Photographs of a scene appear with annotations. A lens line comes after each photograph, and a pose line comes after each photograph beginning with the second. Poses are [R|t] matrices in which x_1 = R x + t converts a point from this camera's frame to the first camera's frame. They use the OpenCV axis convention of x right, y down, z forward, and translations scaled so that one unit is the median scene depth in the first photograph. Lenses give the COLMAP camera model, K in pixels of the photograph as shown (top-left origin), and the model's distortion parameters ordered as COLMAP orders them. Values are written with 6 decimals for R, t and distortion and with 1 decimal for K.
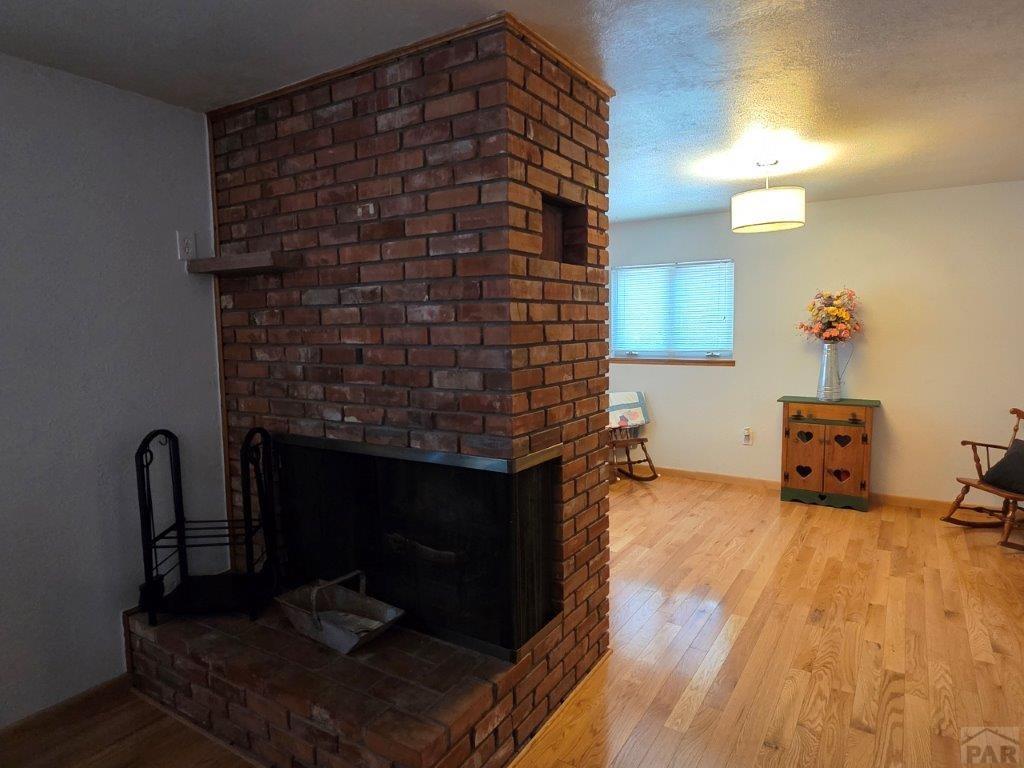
lens RADIAL K [[616.1, 0, 513.1], [0, 616.1, 383.1], [0, 0, 1]] dist [0.007053, -0.005475]
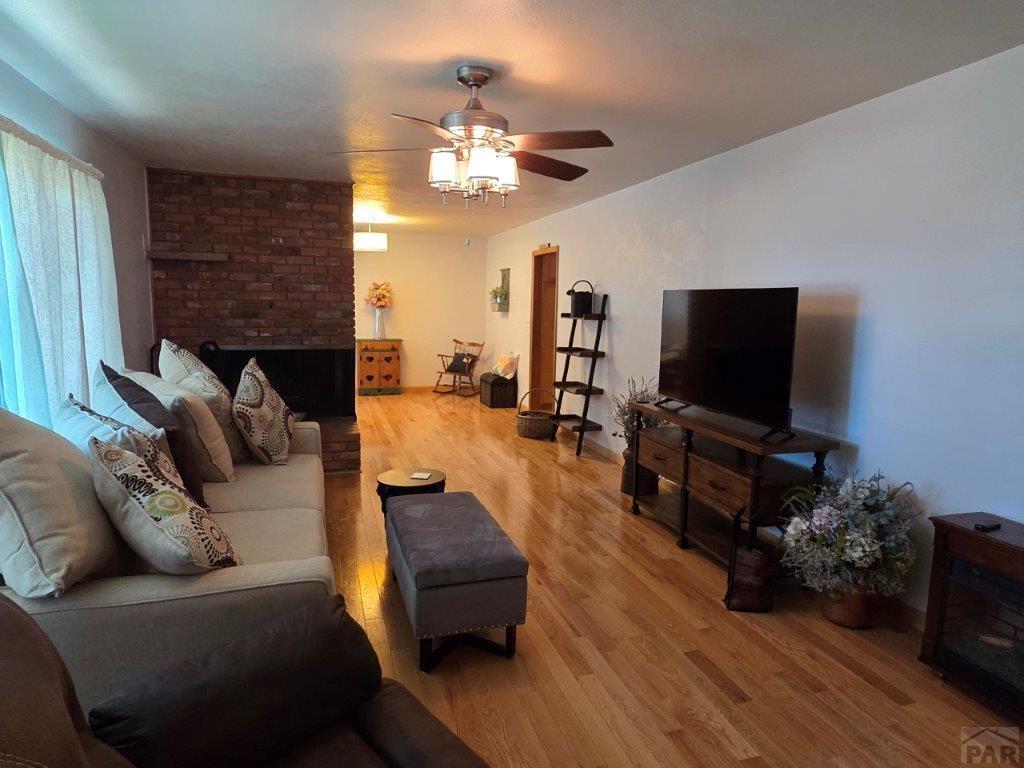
lens RADIAL K [[616.1, 0, 513.3], [0, 616.1, 378.5], [0, 0, 1]] dist [0.007053, -0.005475]
pose [[0.641118, -0.069774, 0.764264, -0.739192], [0.047355, 0.997557, 0.051348, 0.076811], [-0.765980, 0.003271, 0.642856, -0.574114]]
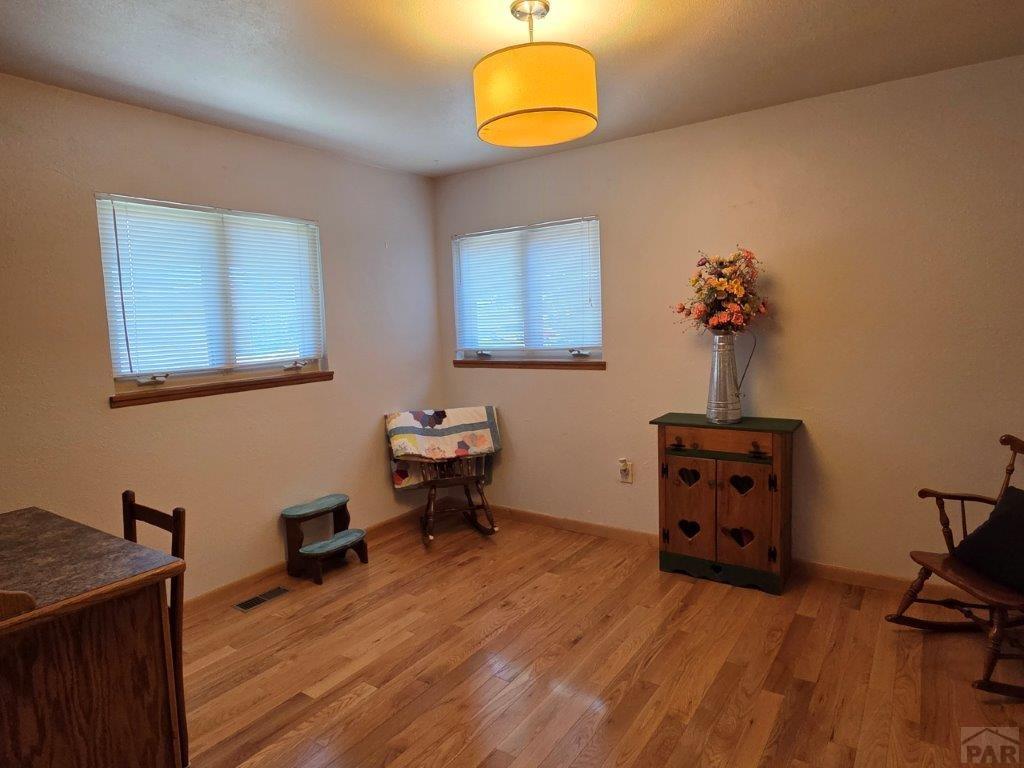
lens RADIAL K [[616.1, 0, 510.7], [0, 616.1, 387.4], [0, 0, 1]] dist [0.007053, -0.005475]
pose [[0.999370, -0.021095, -0.028557, 0.334896], [0.021536, 0.999652, 0.015223, -0.025274], [0.028226, -0.015829, 0.999476, 0.372206]]
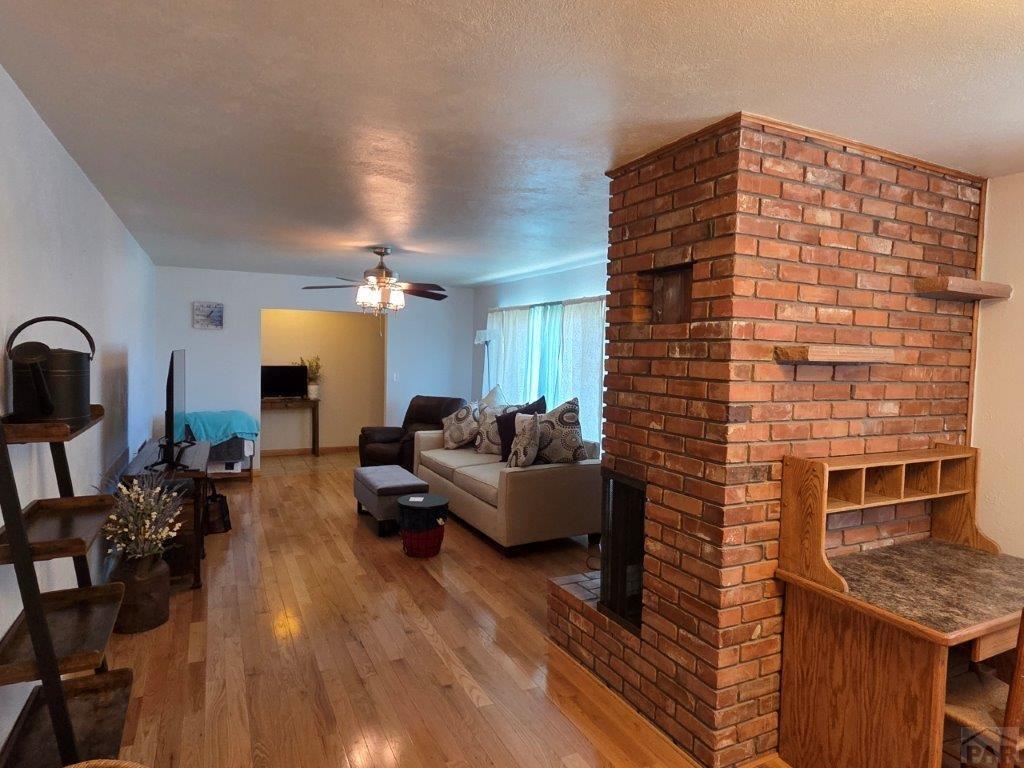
lens RADIAL K [[616.1, 0, 513.5], [0, 616.1, 383.9], [0, 0, 1]] dist [0.007053, -0.005475]
pose [[-0.521463, 0.043334, -0.852173, 0.592909], [-0.099974, 0.988728, 0.111454, -0.092852], [0.847397, 0.143315, -0.511253, 0.683170]]
